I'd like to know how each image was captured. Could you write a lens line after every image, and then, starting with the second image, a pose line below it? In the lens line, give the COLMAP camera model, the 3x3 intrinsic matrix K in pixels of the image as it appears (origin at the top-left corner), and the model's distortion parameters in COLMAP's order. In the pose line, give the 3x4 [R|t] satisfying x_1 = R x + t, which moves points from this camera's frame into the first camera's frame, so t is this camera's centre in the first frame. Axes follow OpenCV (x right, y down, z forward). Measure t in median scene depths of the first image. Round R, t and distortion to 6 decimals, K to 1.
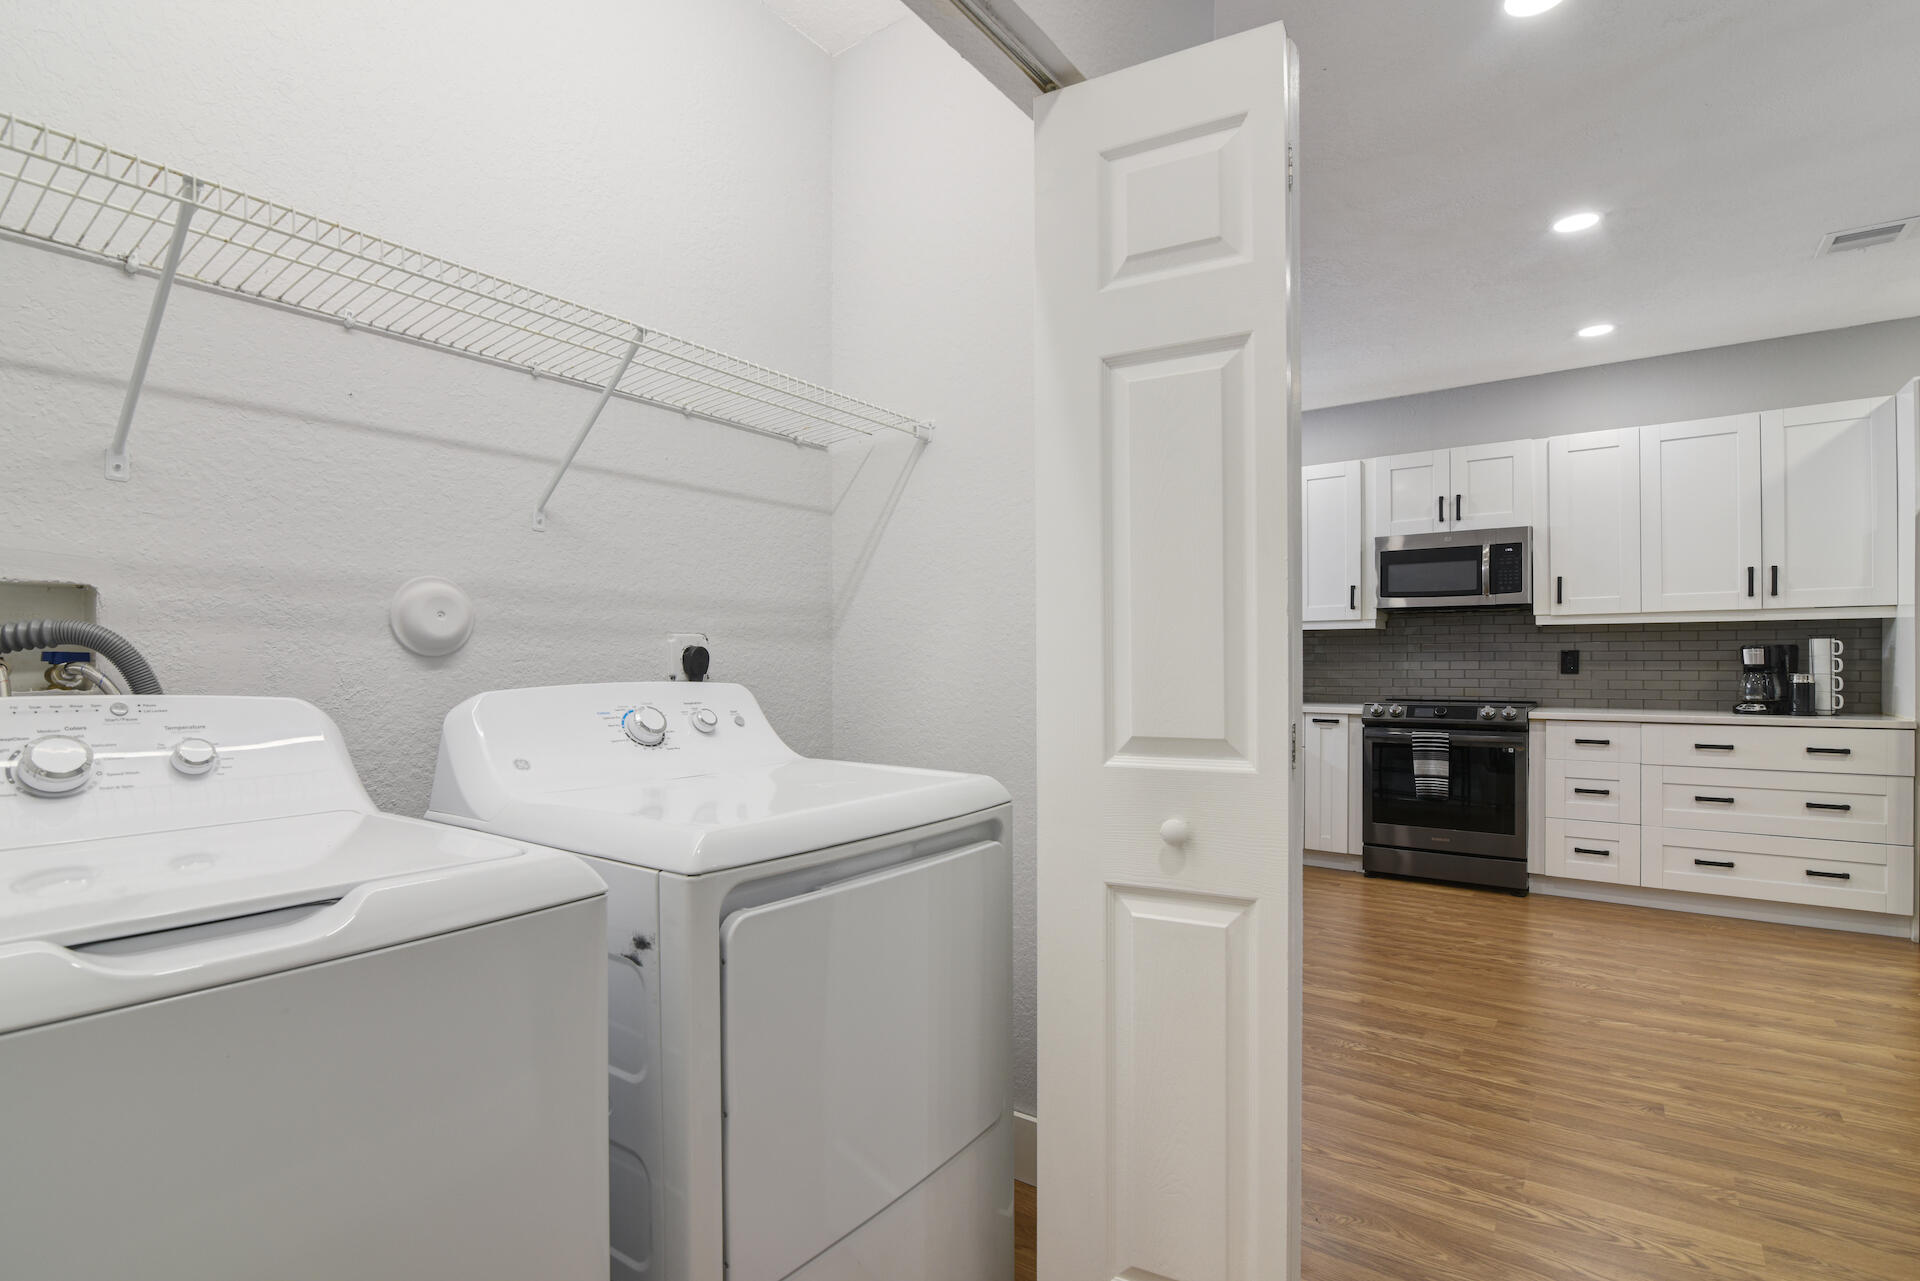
lens RADIAL K [[911.7, 0, 957.7], [0, 911.7, 680.0], [0, 0, 1]] dist [-0.014887, -0.000296]
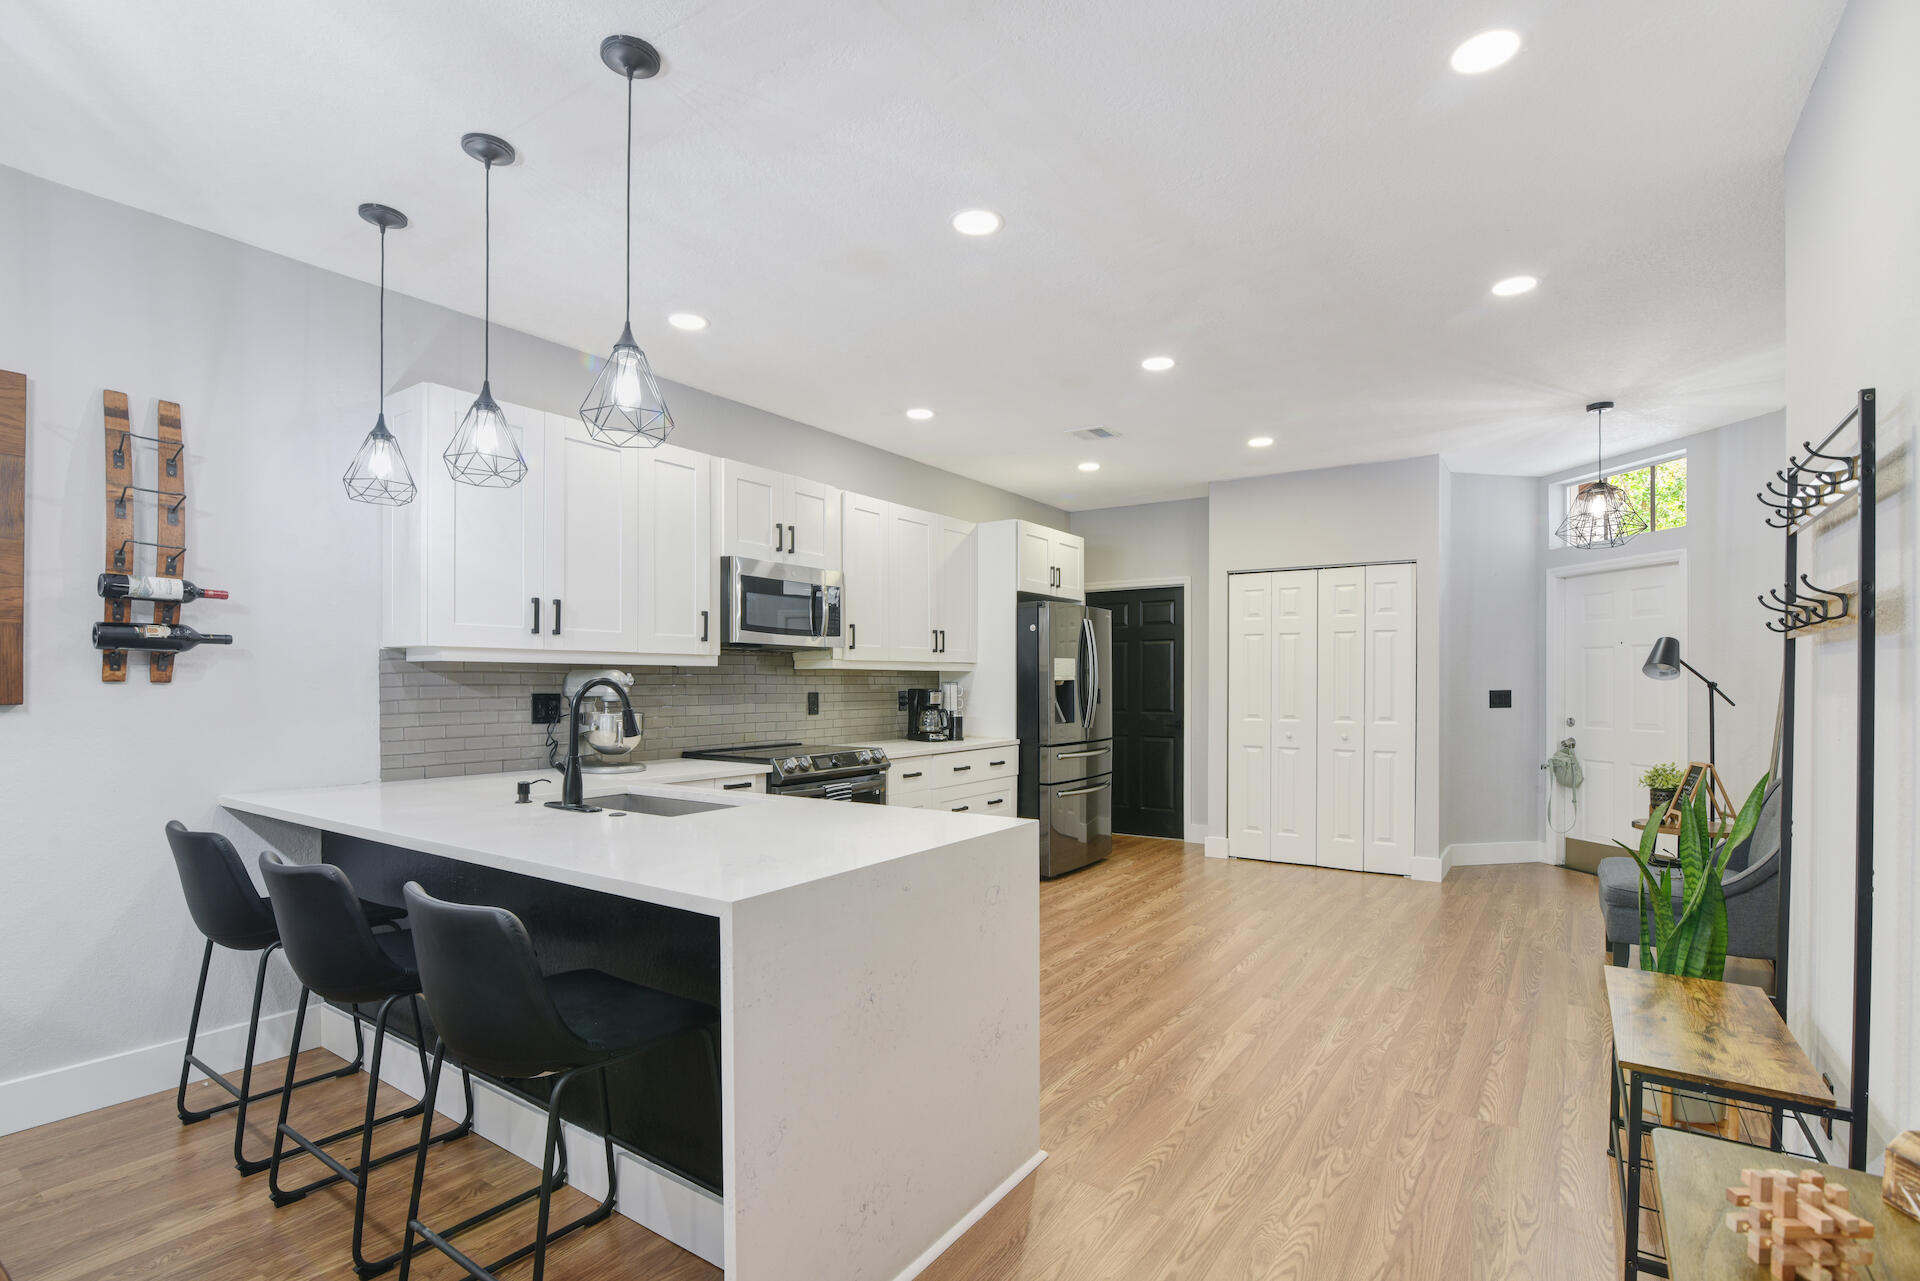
lens RADIAL K [[899.8, 0, 960.9], [0, 899.8, 697.1], [0, 0, 1]] dist [-0.001953, -0.000037]
pose [[-0.024278, -0.012971, 0.999621, -0.370430], [0.021354, 0.999681, 0.013490, -0.037488], [-0.999477, 0.021673, -0.023994, 0.846854]]
